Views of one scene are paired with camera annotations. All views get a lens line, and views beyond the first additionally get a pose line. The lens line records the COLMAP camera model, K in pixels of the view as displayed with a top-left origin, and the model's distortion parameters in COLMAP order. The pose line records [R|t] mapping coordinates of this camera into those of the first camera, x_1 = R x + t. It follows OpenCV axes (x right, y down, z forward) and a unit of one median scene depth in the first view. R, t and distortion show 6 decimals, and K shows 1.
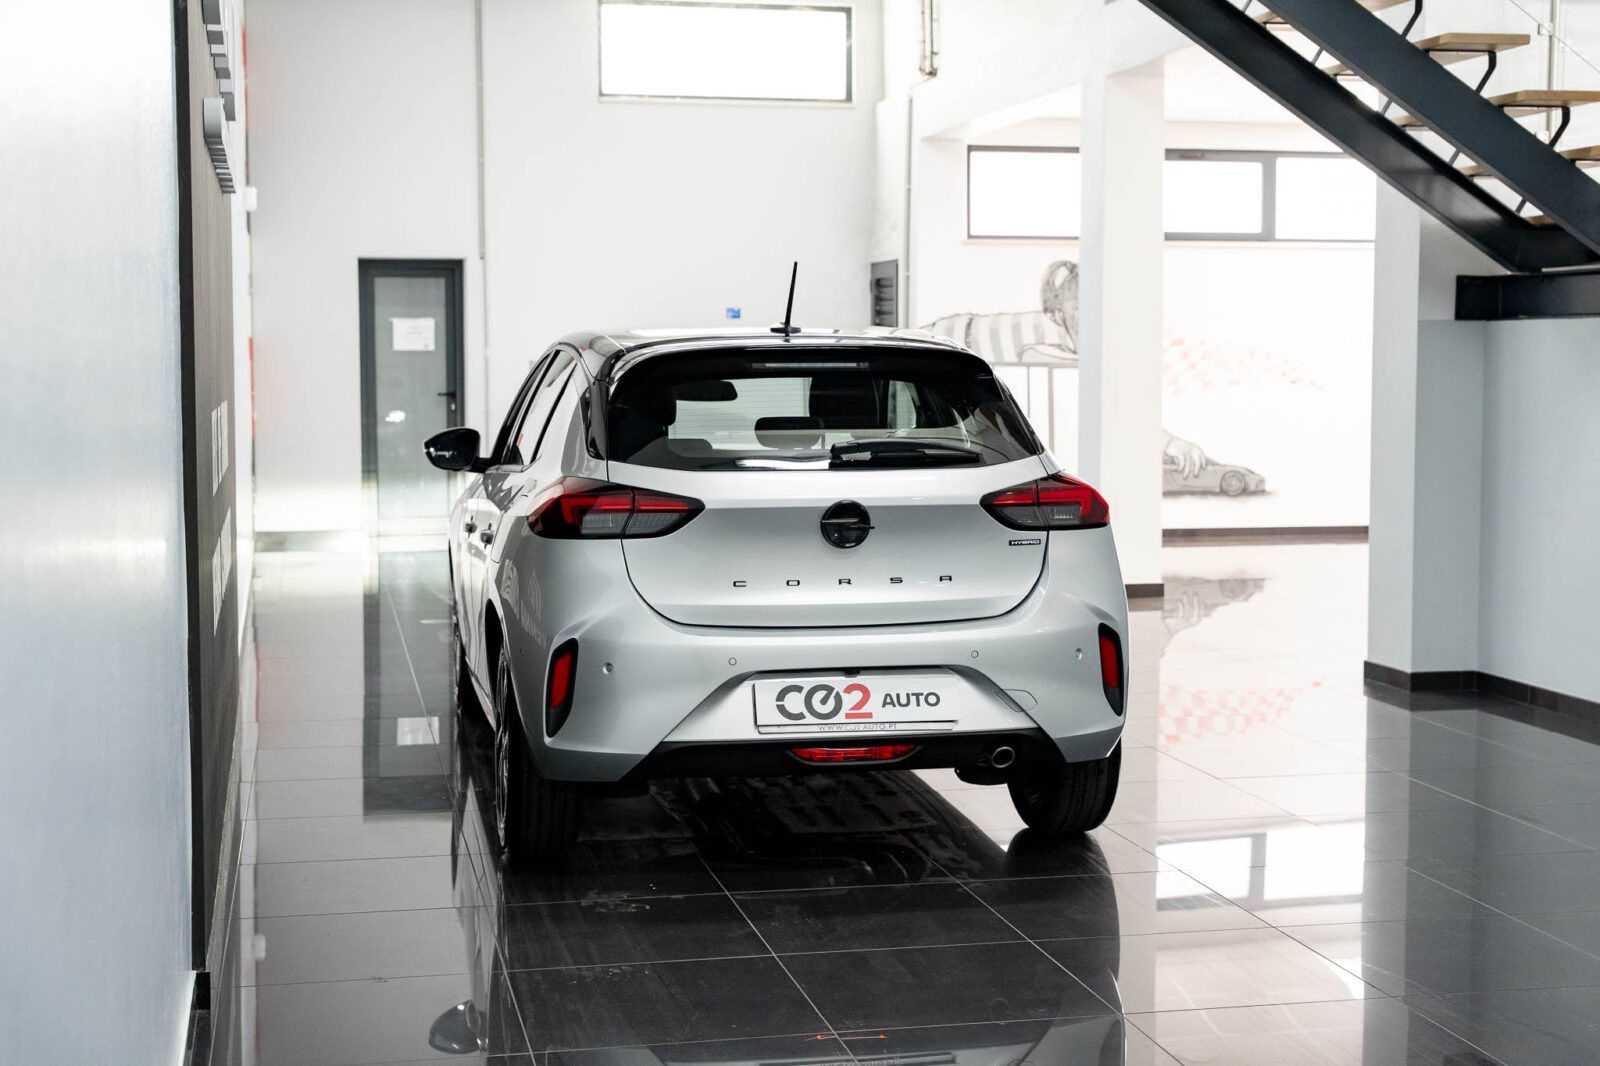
lens RADIAL K [[2285.2, 0, 842.2], [0, 2285.2, 532.5], [0, 0, 1]] dist [0.027297, 0.013622]
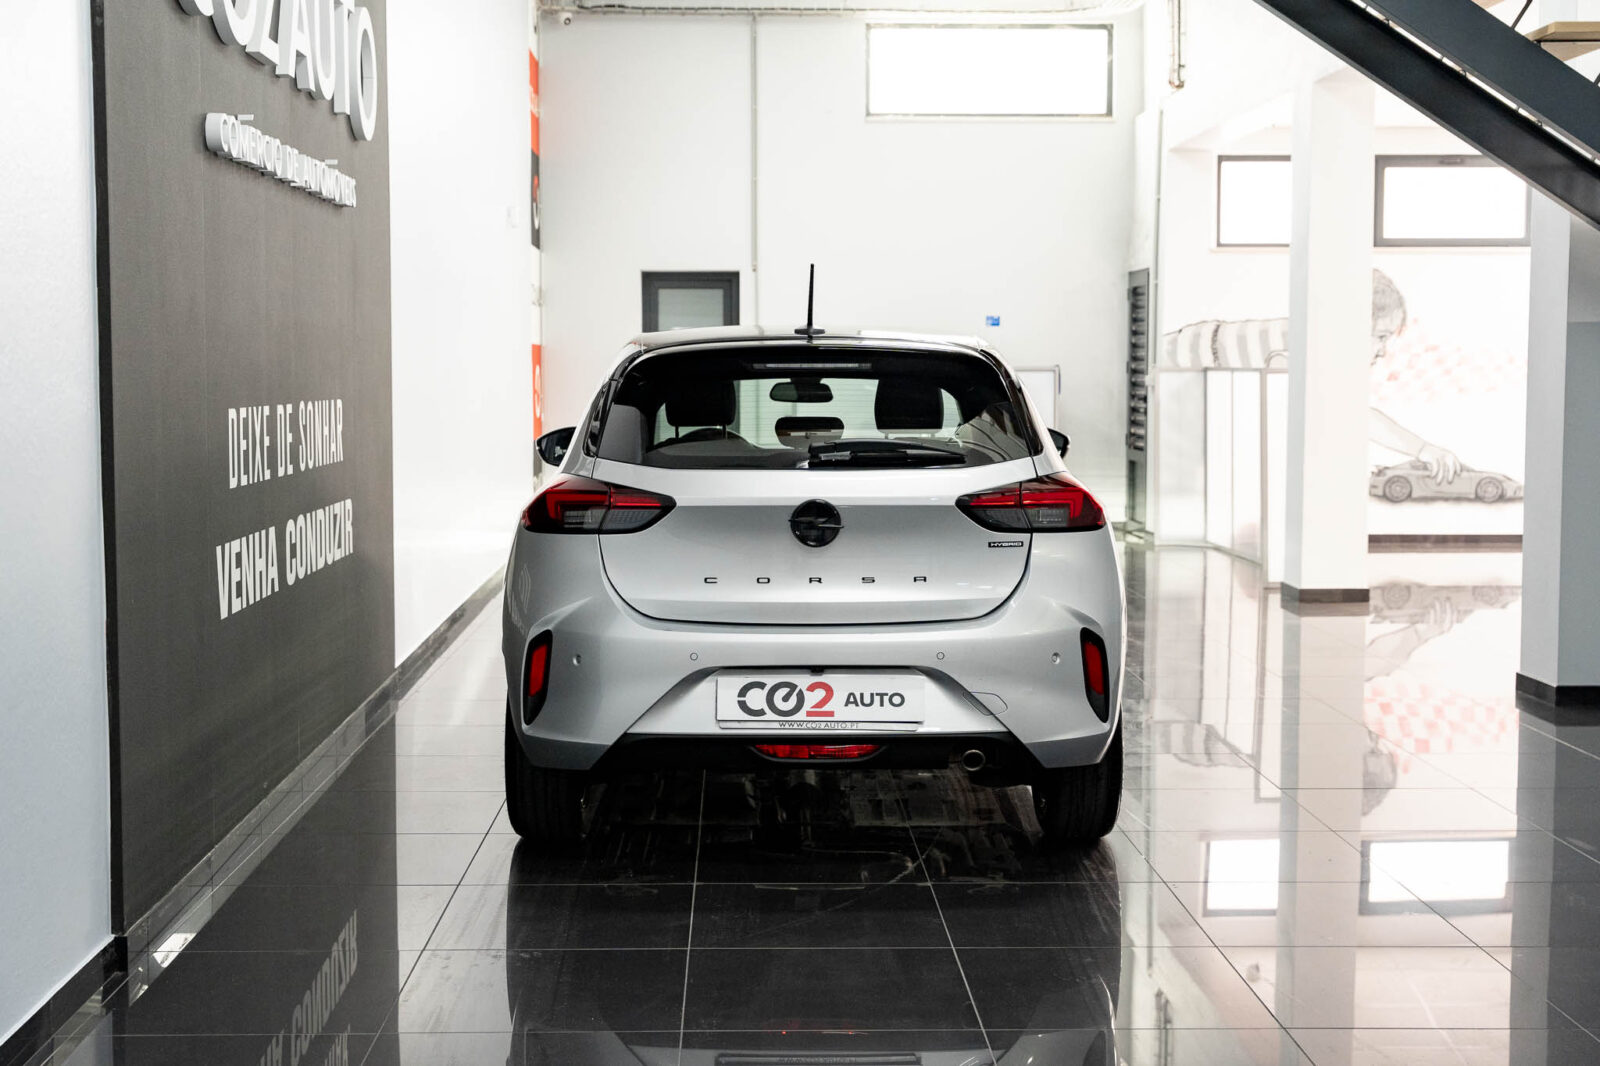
lens RADIAL K [[2140.5, 0, 800.0], [0, 2140.5, 533.0], [0, 0, 1]] dist [0.004424, 0.029688]
pose [[0.980184, 0.016141, -0.197430, 0.174802], [-0.015883, 0.999870, 0.002887, -0.001858], [0.197451, 0.000306, 0.980313, 0.072431]]
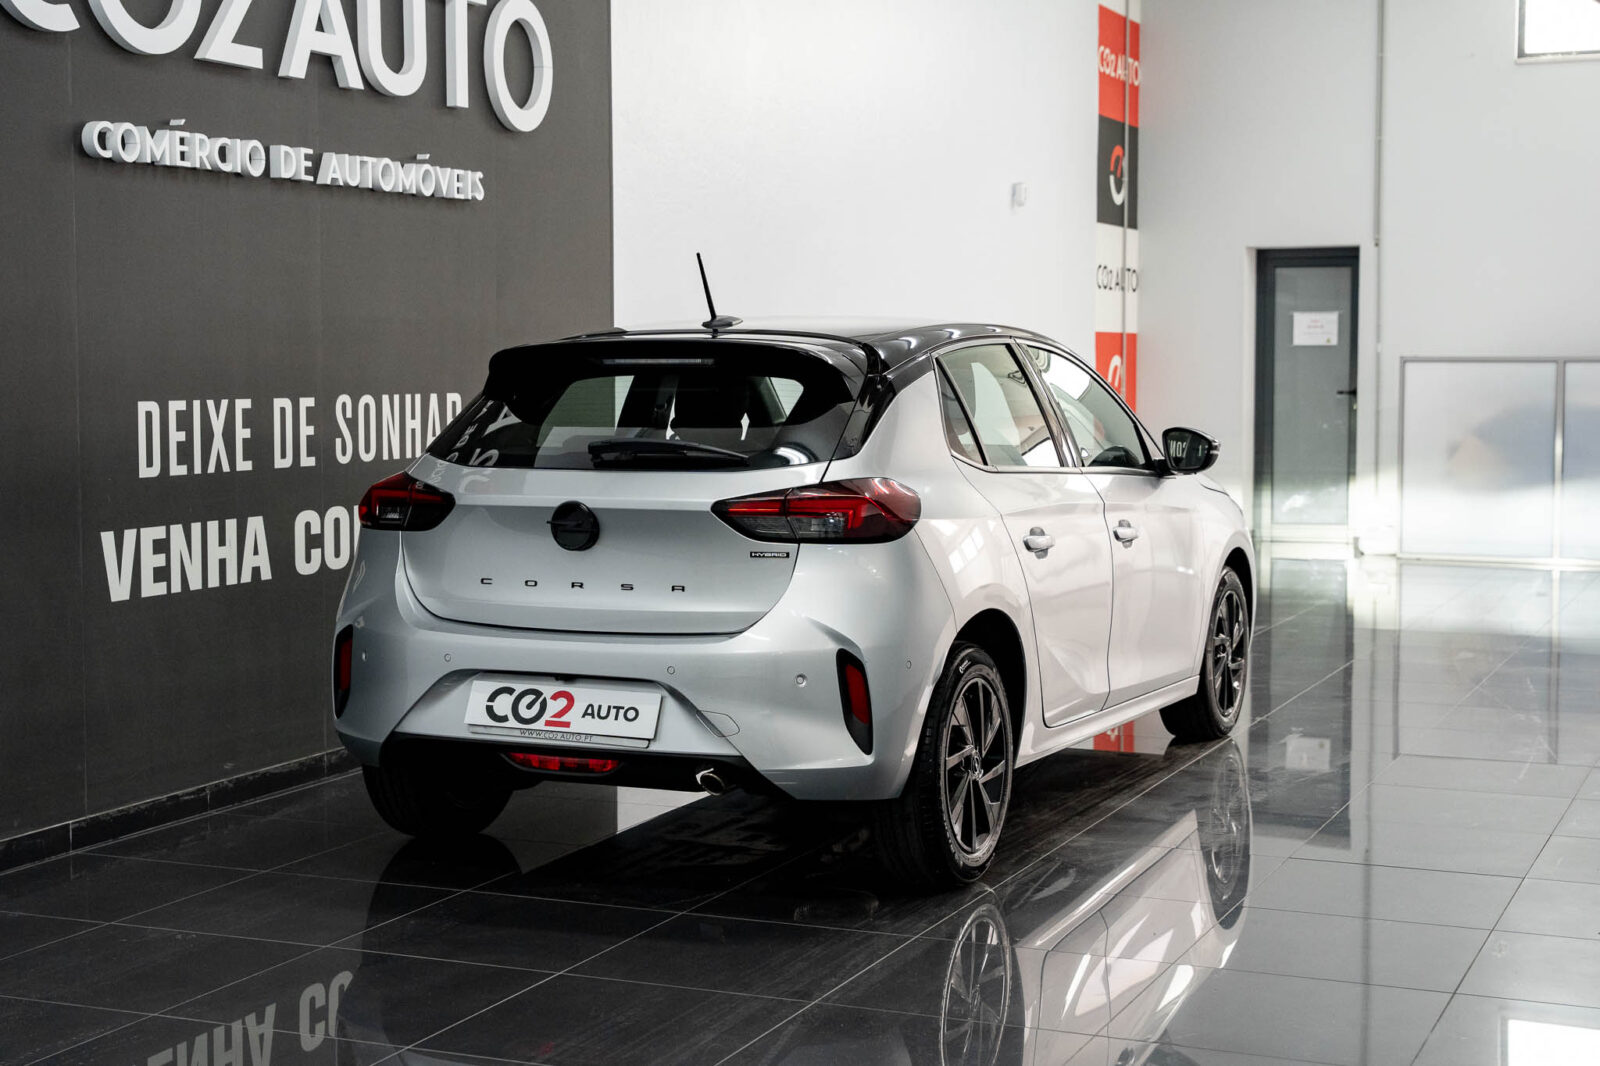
lens RADIAL K [[2387.4, 0, 800.0], [0, 2387.4, 533.0], [0, 0, 1]] dist [0.102050, -0.068590]
pose [[0.805322, 0.043321, -0.591253, 0.652585], [-0.044280, 0.998936, 0.012880, -0.017183], [0.591182, 0.015808, 0.806384, 0.233602]]
